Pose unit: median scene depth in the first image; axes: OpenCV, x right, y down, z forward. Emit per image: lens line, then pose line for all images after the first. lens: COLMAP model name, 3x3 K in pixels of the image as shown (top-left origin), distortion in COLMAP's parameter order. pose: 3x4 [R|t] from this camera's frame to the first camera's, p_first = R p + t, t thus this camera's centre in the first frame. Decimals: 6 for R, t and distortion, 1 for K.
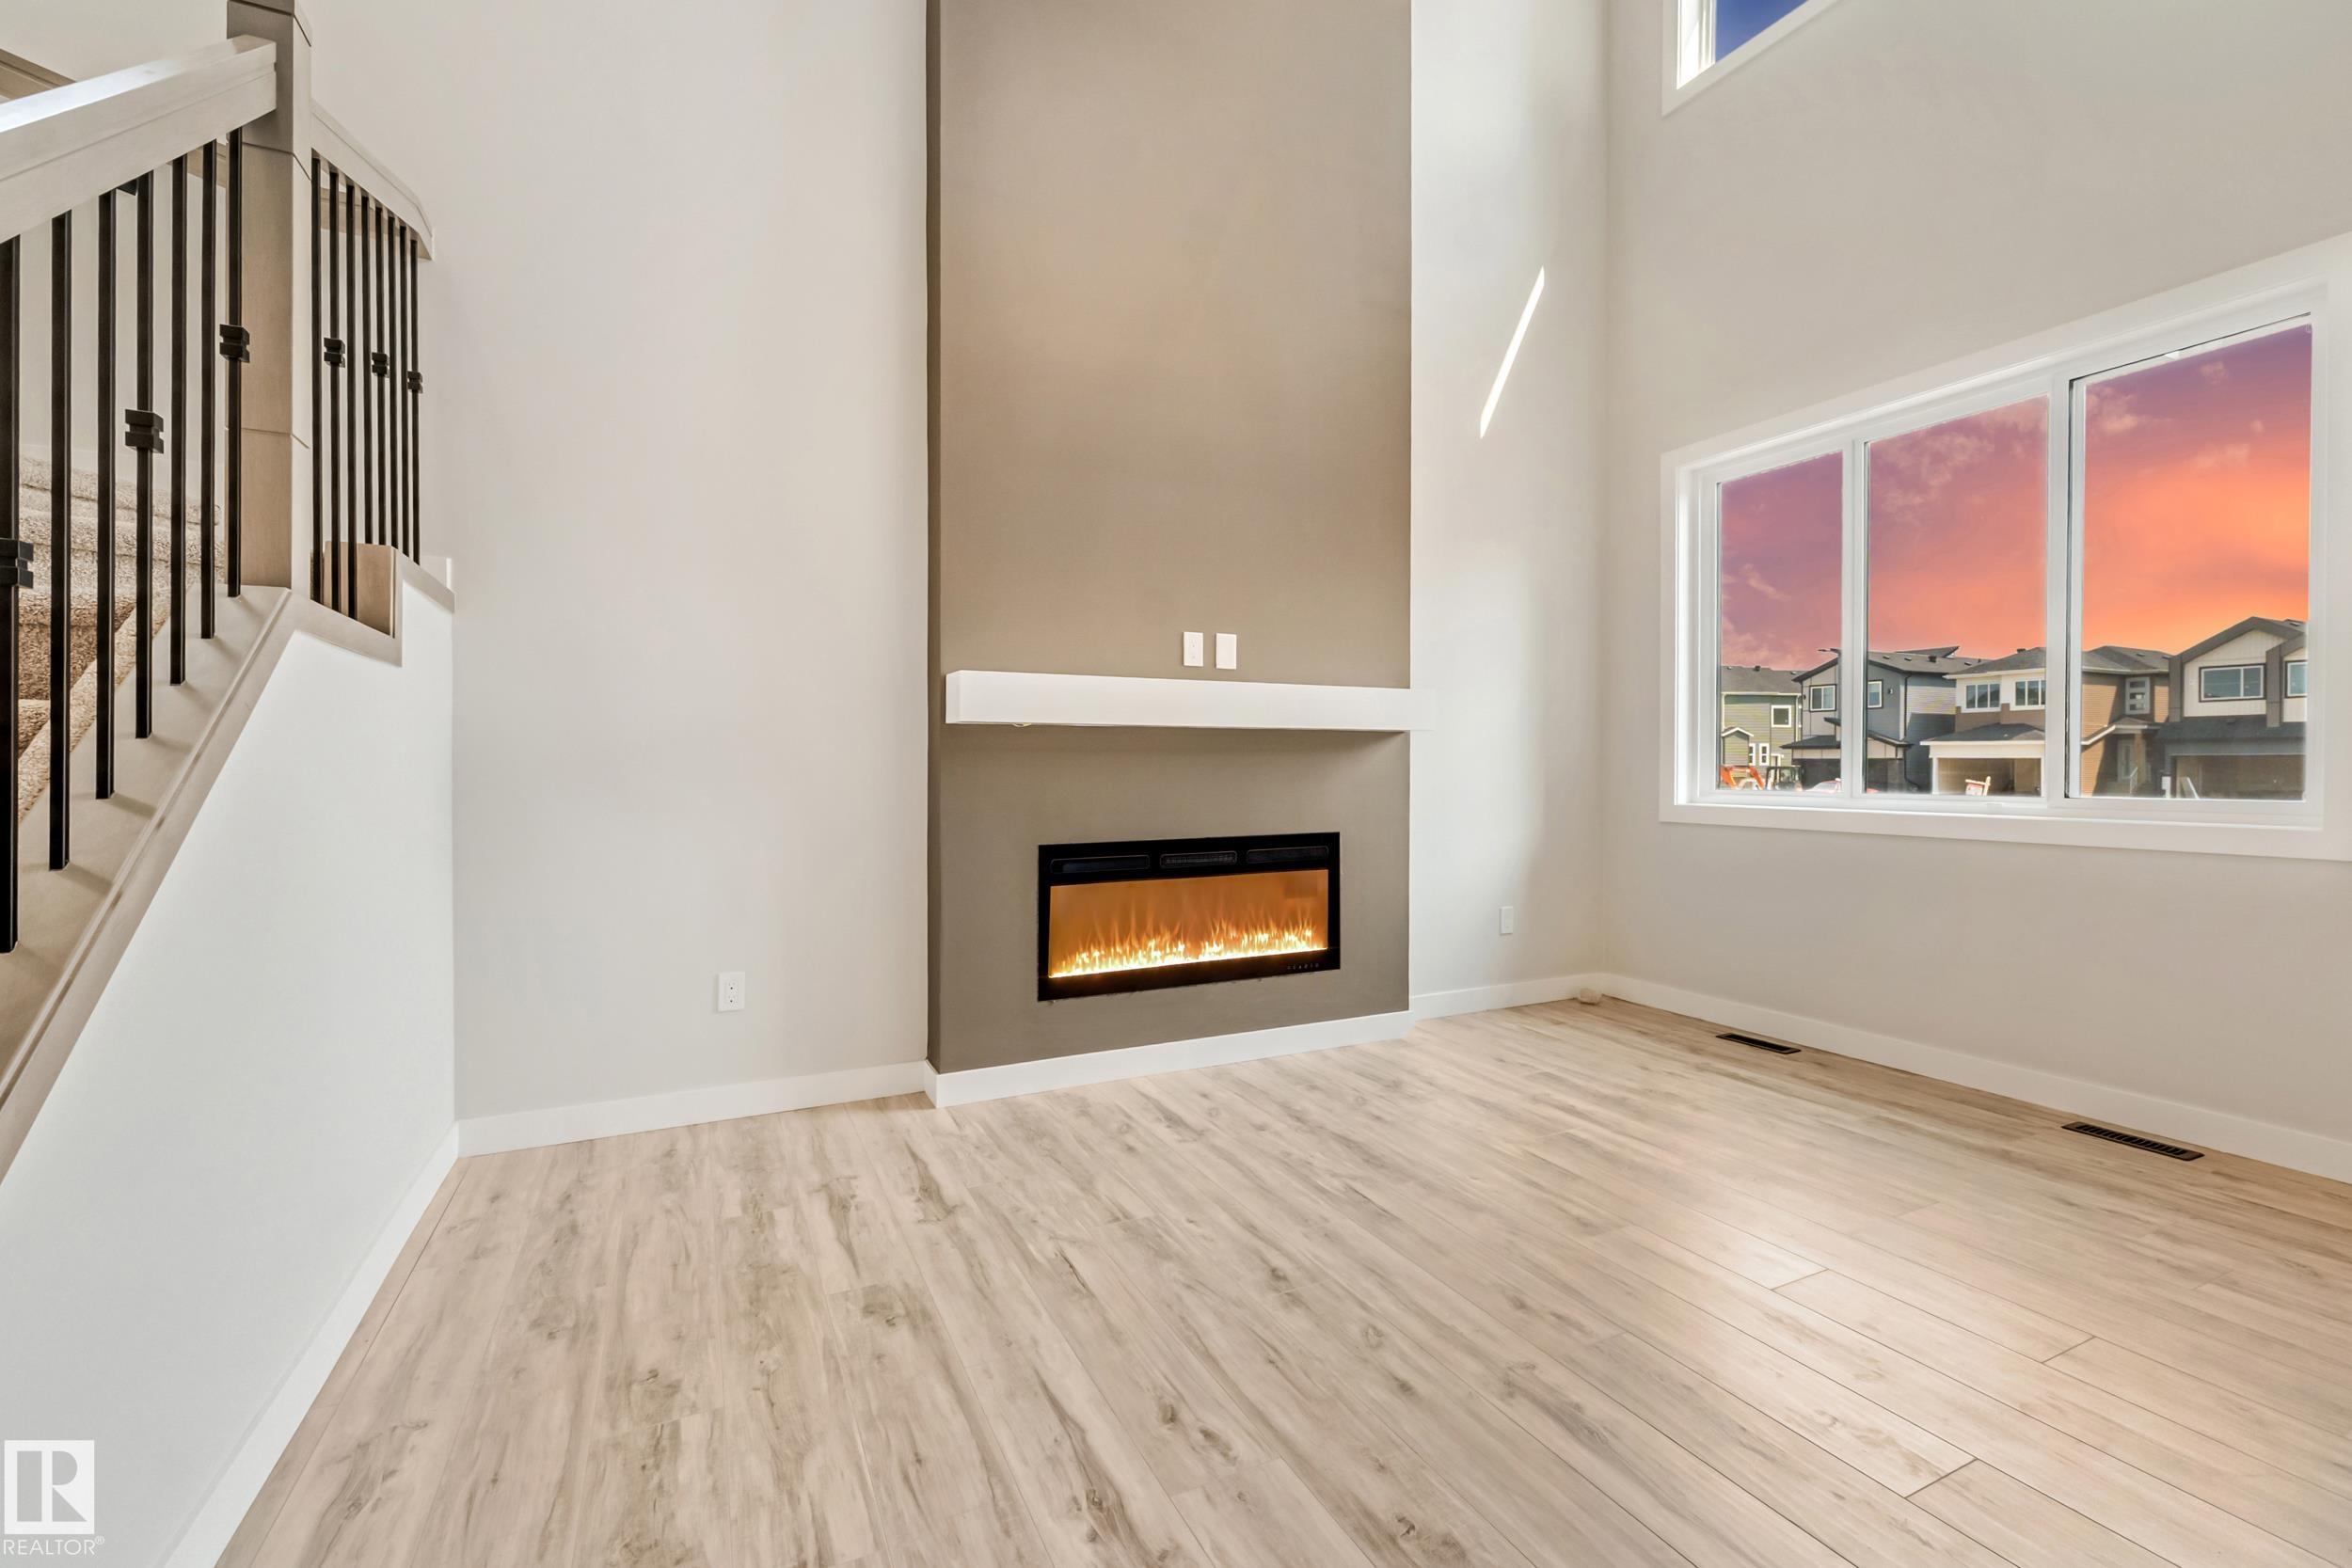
lens RADIAL K [[1019.9, 0, 1176.0], [0, 1019.9, 784.0], [0, 0, 1]] dist [0.014493, 0.000068]
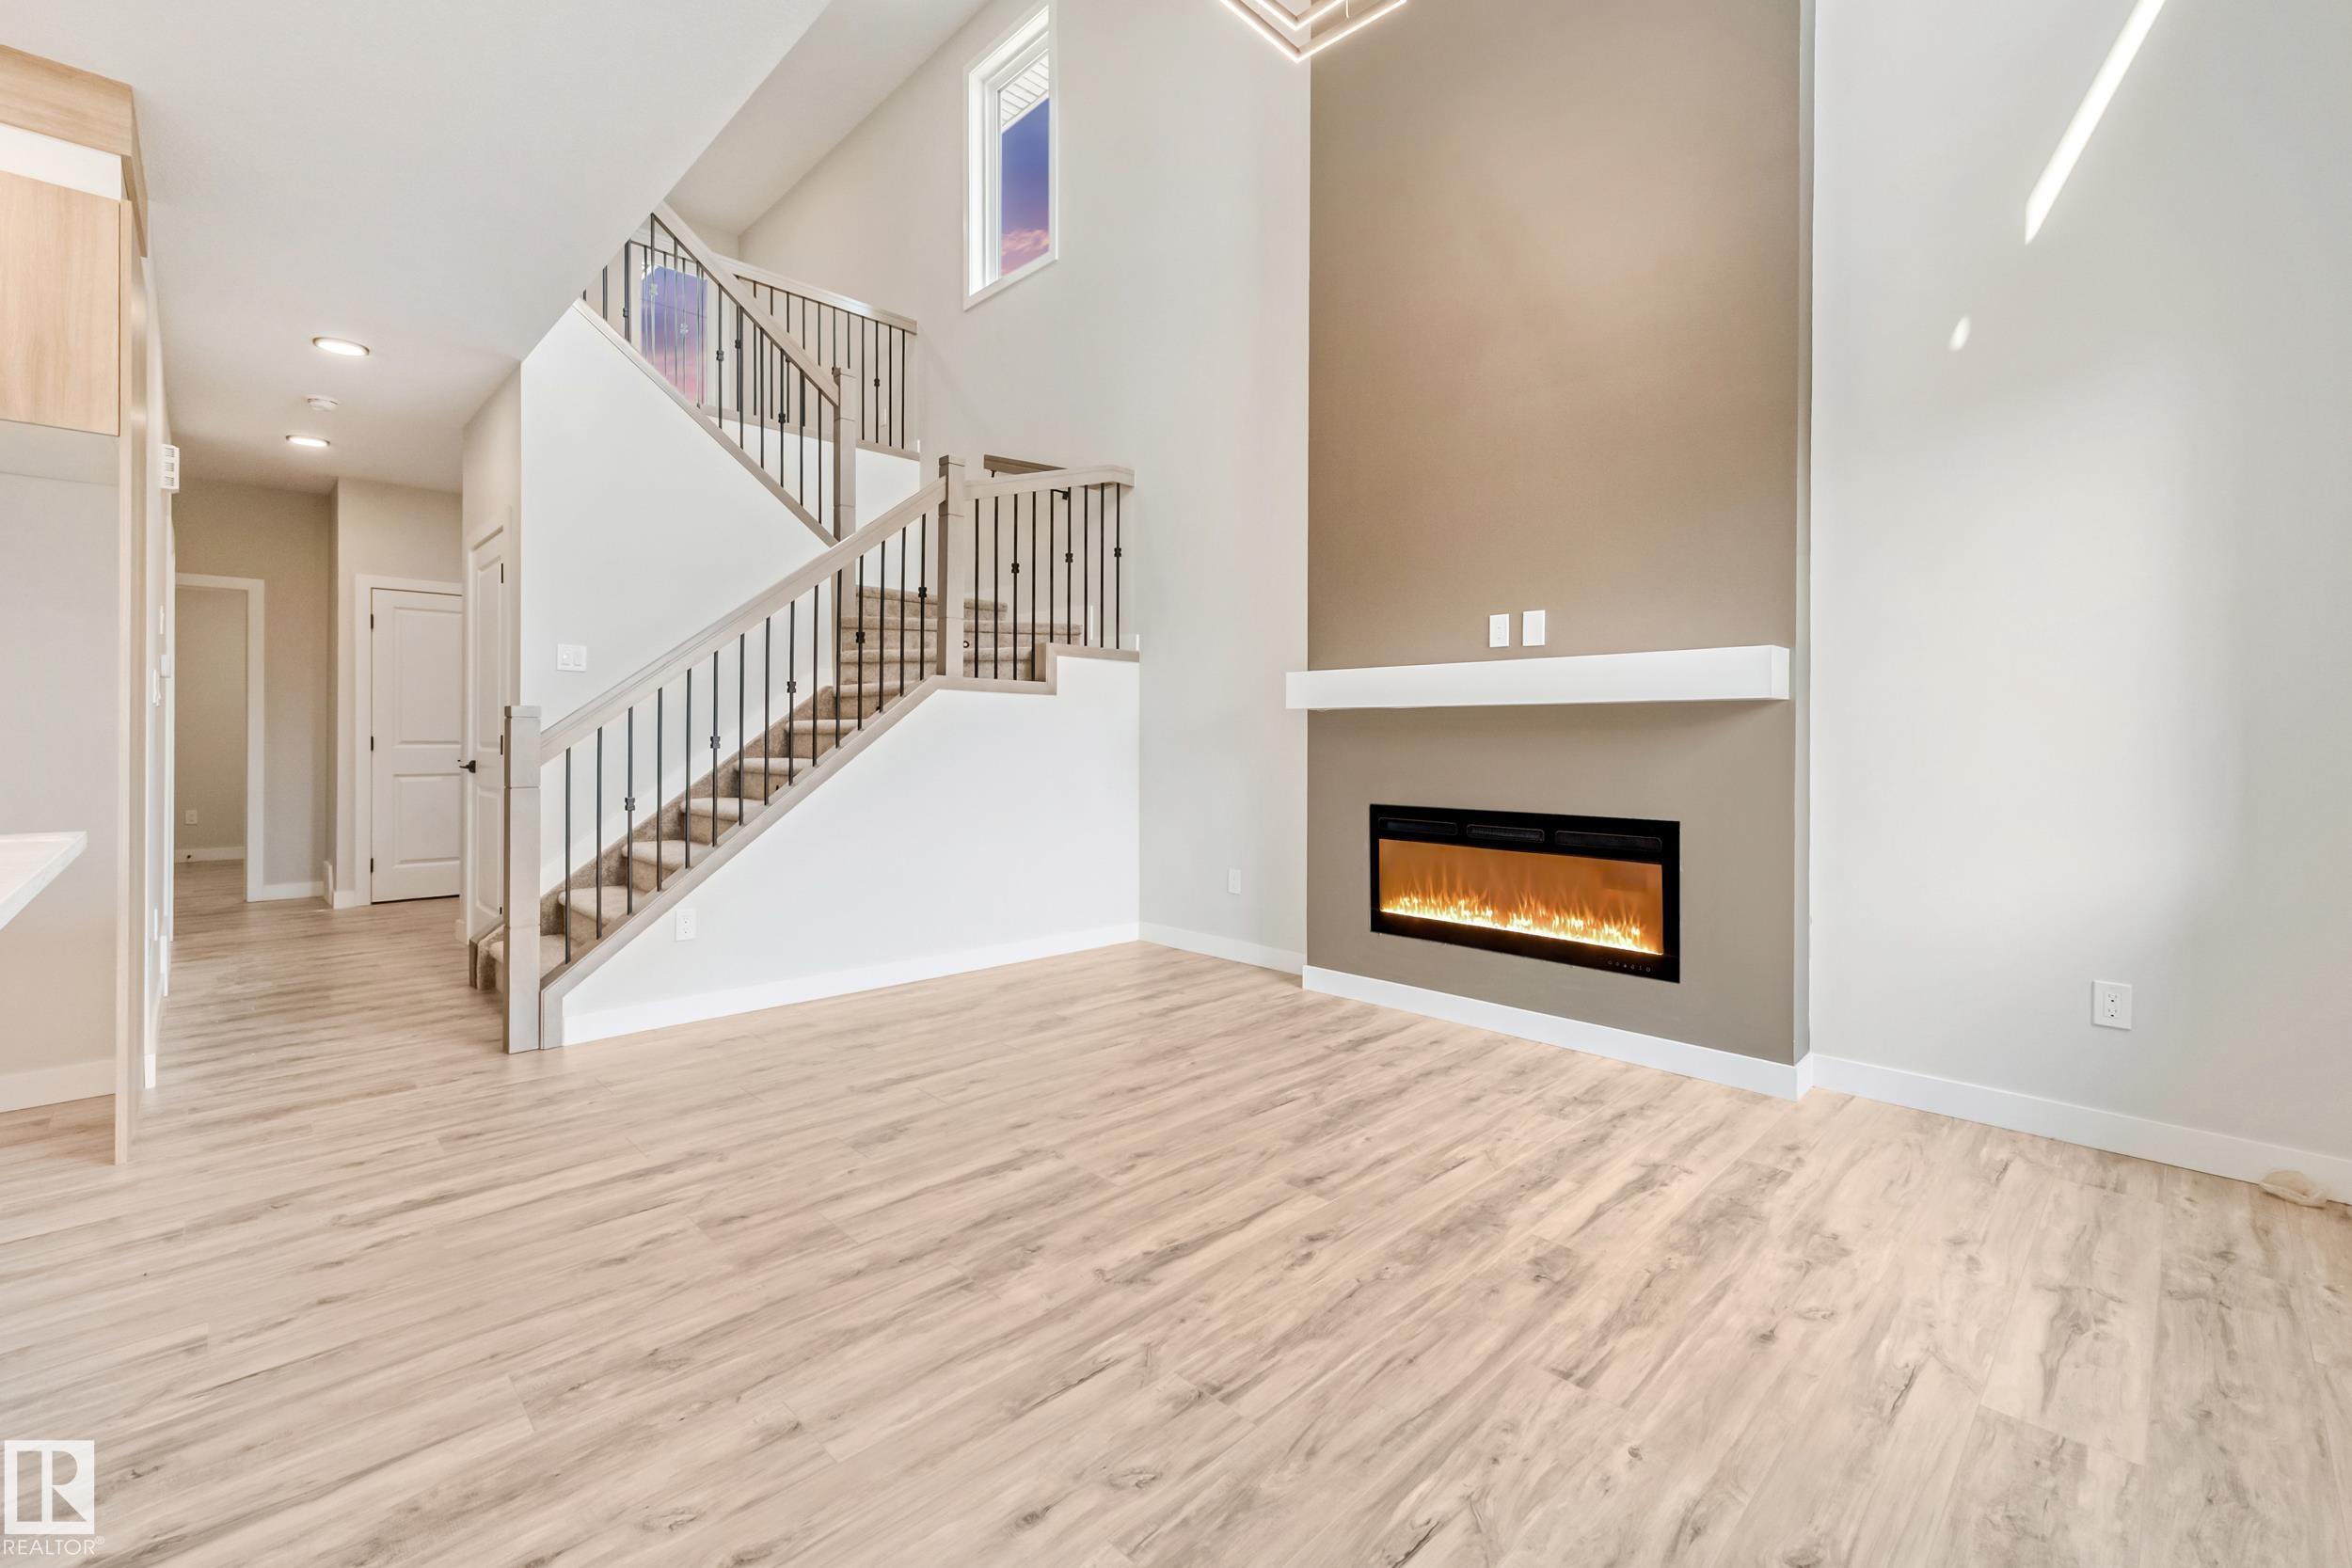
lens RADIAL K [[1013.9, 0, 1179.8], [0, 1013.9, 733.3], [0, 0, 1]] dist [-0.000084, 0.000234]
pose [[0.310736, 0.005389, -0.950481, 0.925462], [-0.026826, 0.999635, -0.003102, -0.014583], [0.950118, 0.026462, 0.310767, 0.372041]]
